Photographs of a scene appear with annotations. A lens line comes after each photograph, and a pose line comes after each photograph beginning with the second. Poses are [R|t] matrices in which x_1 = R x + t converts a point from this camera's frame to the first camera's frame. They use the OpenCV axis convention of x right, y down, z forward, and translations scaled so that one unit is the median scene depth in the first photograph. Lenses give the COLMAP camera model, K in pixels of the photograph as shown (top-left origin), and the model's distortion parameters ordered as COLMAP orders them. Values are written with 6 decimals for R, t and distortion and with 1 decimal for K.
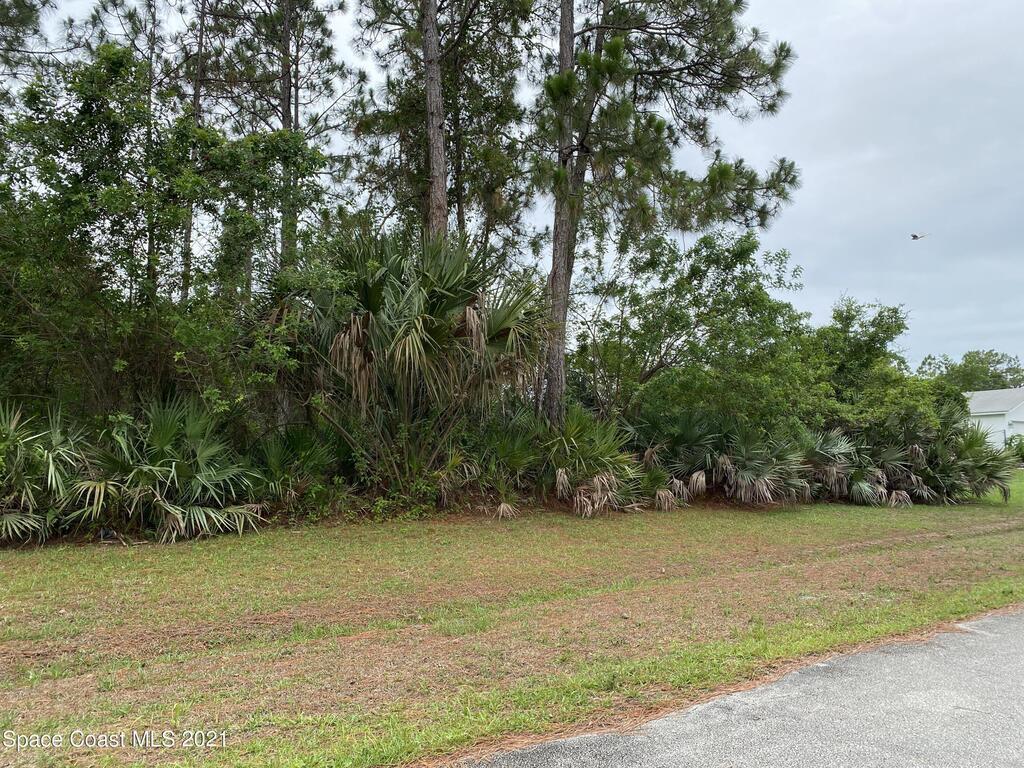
lens RADIAL K [[766.4, 0, 507.6], [0, 766.4, 378.2], [0, 0, 1]] dist [0.022397, -0.032798]
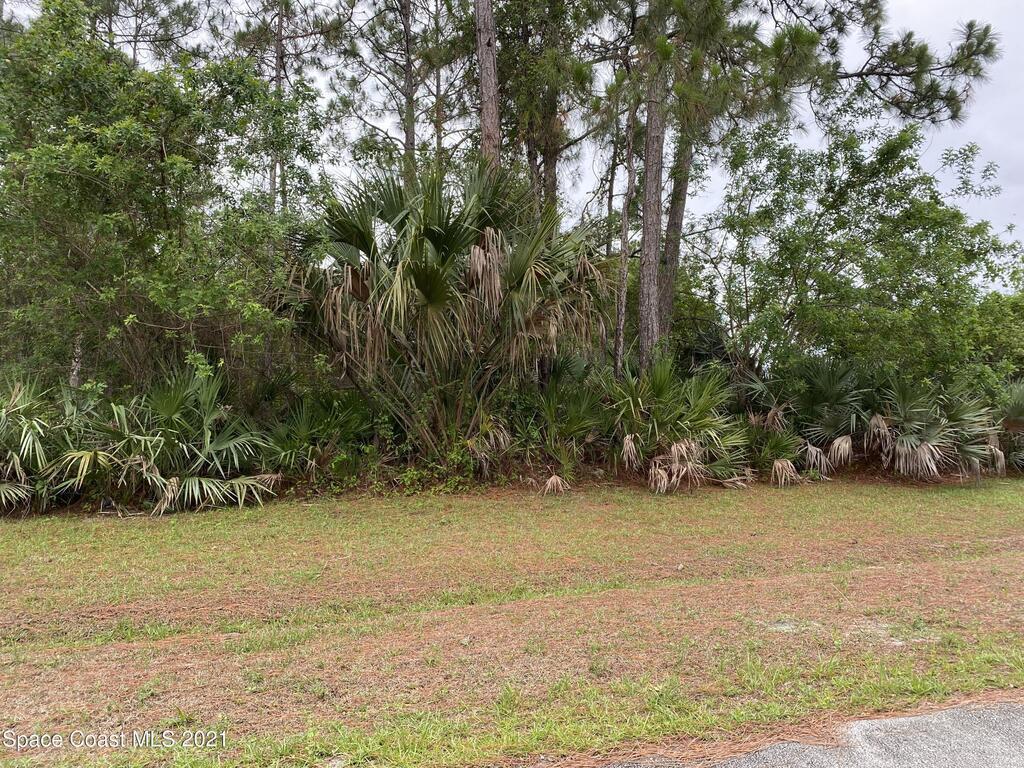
lens RADIAL K [[766.4, 0, 513.9], [0, 766.4, 381.2], [0, 0, 1]] dist [0.022397, -0.032798]
pose [[0.950216, -0.029076, -0.310233, 0.207791], [0.044158, 0.998154, 0.041702, 0.019212], [0.308448, -0.053325, 0.949746, 0.169219]]
